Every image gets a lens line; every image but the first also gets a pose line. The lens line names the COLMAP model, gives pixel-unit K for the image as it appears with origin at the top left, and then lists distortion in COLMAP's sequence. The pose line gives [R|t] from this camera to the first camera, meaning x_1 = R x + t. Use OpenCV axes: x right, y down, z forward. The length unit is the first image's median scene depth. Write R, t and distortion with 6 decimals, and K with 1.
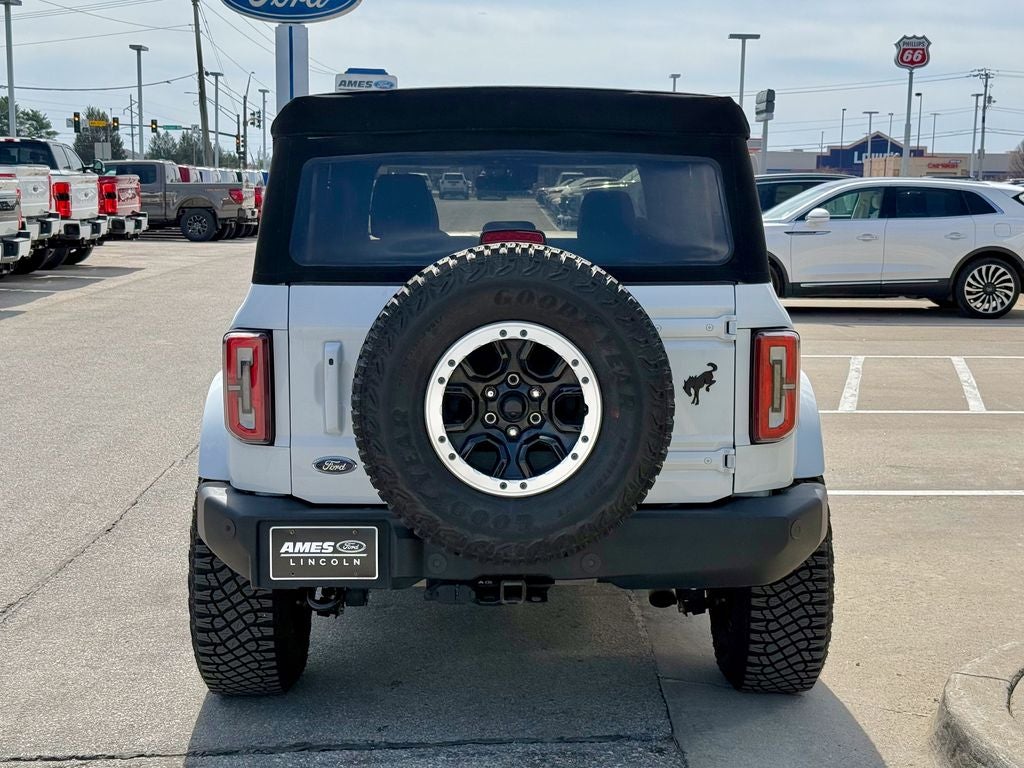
lens RADIAL K [[1606.0, 0, 512.0], [0, 1606.0, 384.0], [0, 0, 1]] dist [0.130190, -0.092264]
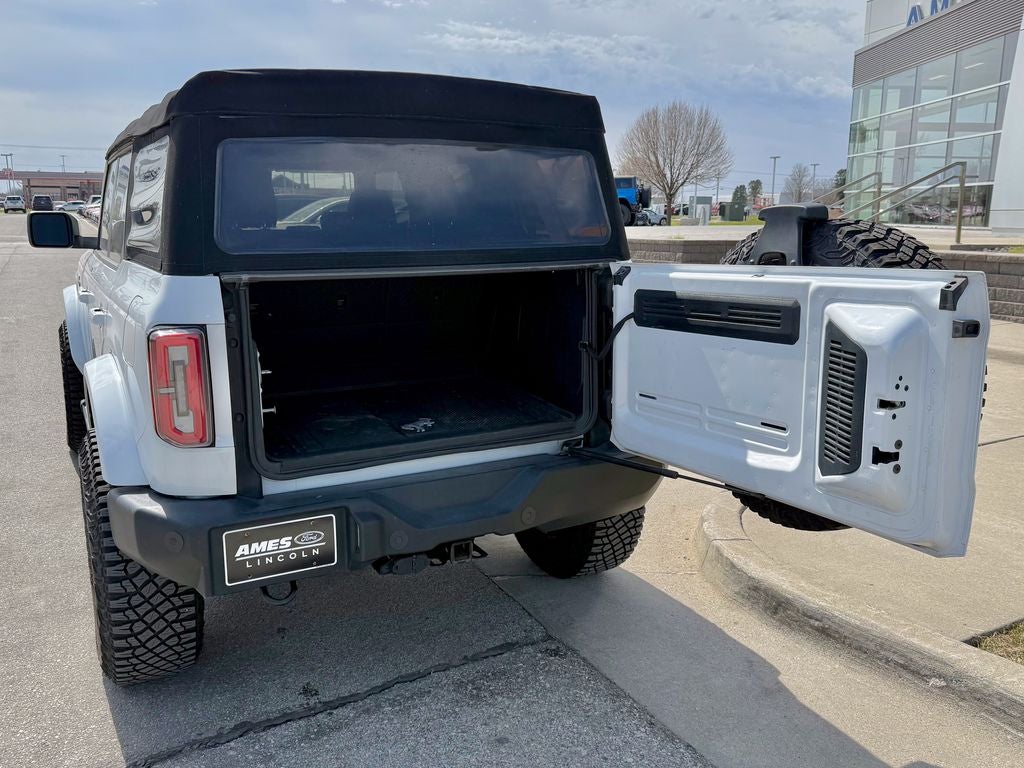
lens RADIAL K [[870.9, 0, 512.0], [0, 870.9, 384.0], [0, 0, 1]] dist [0.152328, -0.332229]
pose [[0.887717, -0.094764, 0.450531, -0.218559], [0.061015, 0.994171, 0.088891, -0.033262], [-0.456329, -0.051421, 0.888324, 0.452021]]
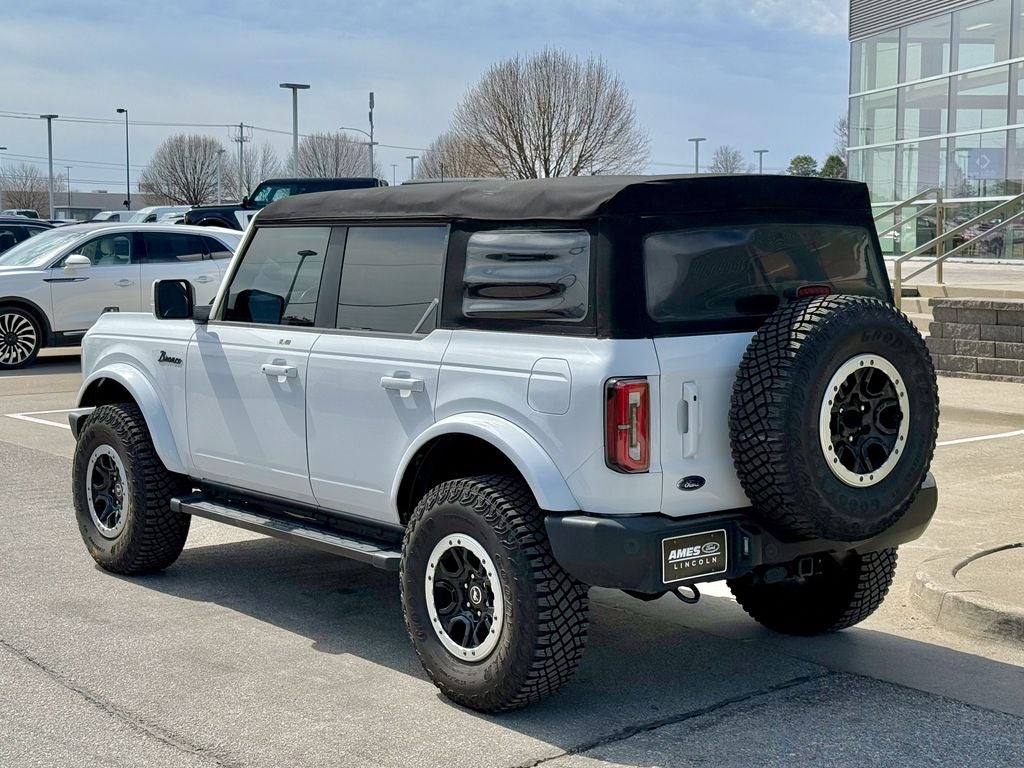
lens RADIAL K [[1712.7, 0, 511.3], [0, 1712.7, 366.4], [0, 0, 1]] dist [0.138153, -0.160983]
pose [[0.785900, -0.062149, 0.615223, -0.989536], [0.088112, 0.996039, -0.011938, -0.033562], [-0.612044, 0.063590, 0.788263, 0.049873]]
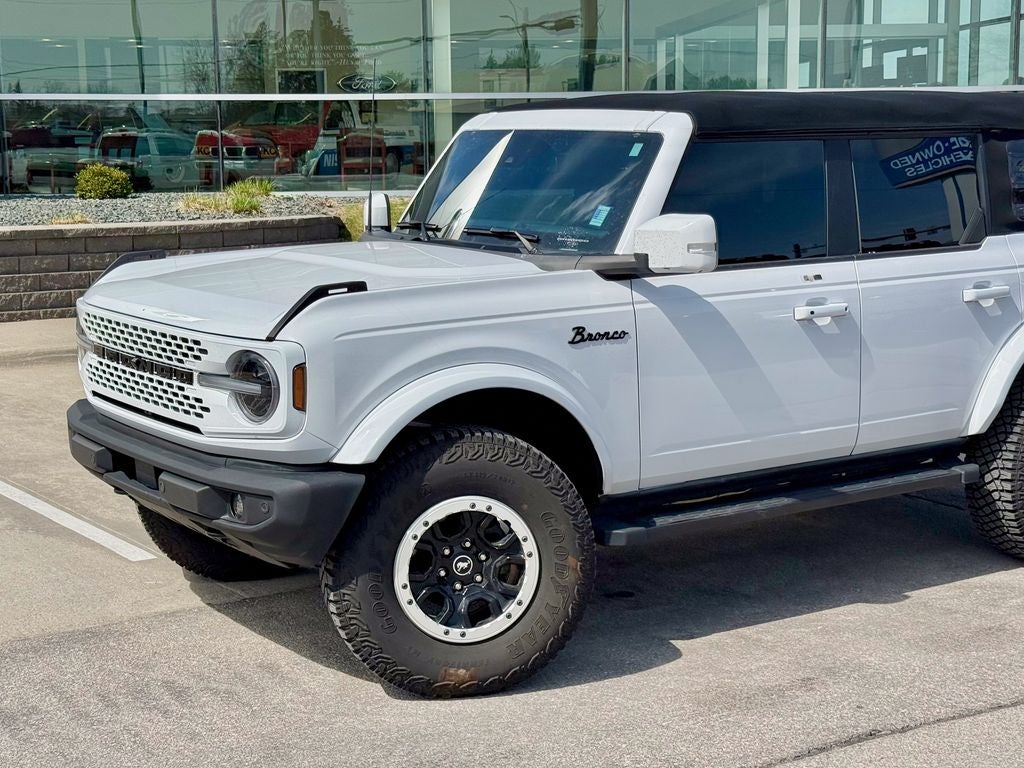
lens RADIAL K [[1712.7, 0, 511.3], [0, 1712.7, 366.4], [0, 0, 1]] dist [0.138153, -0.160983]
pose [[-0.578999, -0.117910, 0.806757, -1.119207], [0.103608, 0.970826, 0.216248, -0.312515], [-0.808719, 0.208794, -0.549890, 2.154323]]
